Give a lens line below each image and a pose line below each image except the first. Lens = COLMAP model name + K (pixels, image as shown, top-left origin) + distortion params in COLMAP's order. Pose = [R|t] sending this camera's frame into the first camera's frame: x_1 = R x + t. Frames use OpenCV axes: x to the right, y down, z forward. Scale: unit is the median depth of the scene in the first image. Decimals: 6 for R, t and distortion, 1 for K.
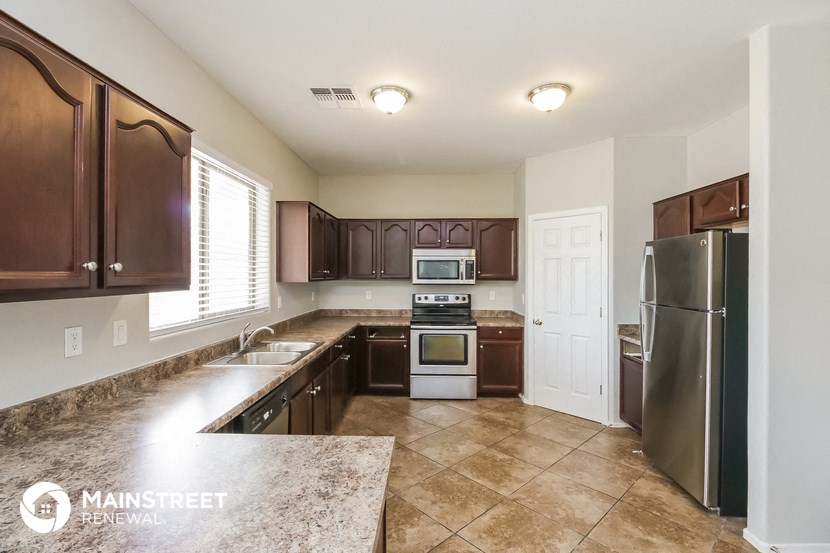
lens RADIAL K [[394.2, 0, 415.0], [0, 394.2, 276.5], [0, 0, 1]] dist [0.013116, -0.000053]
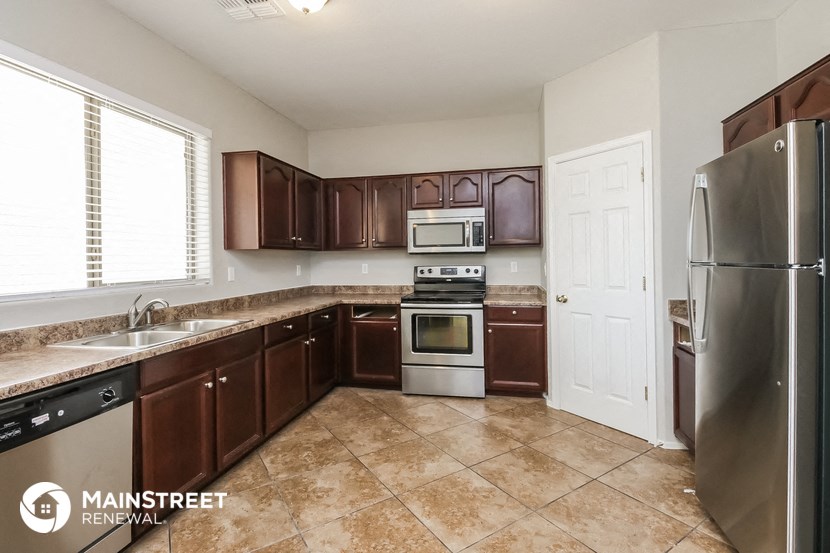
lens RADIAL K [[407.4, 0, 415.0], [0, 407.4, 259.9], [0, 0, 1]] dist [-0.001896, -0.001389]
pose [[0.983084, -0.017138, -0.182353, 0.171578], [0.017097, 0.999852, -0.001799, 0.036778], [0.182357, -0.001349, 0.983231, 0.182412]]
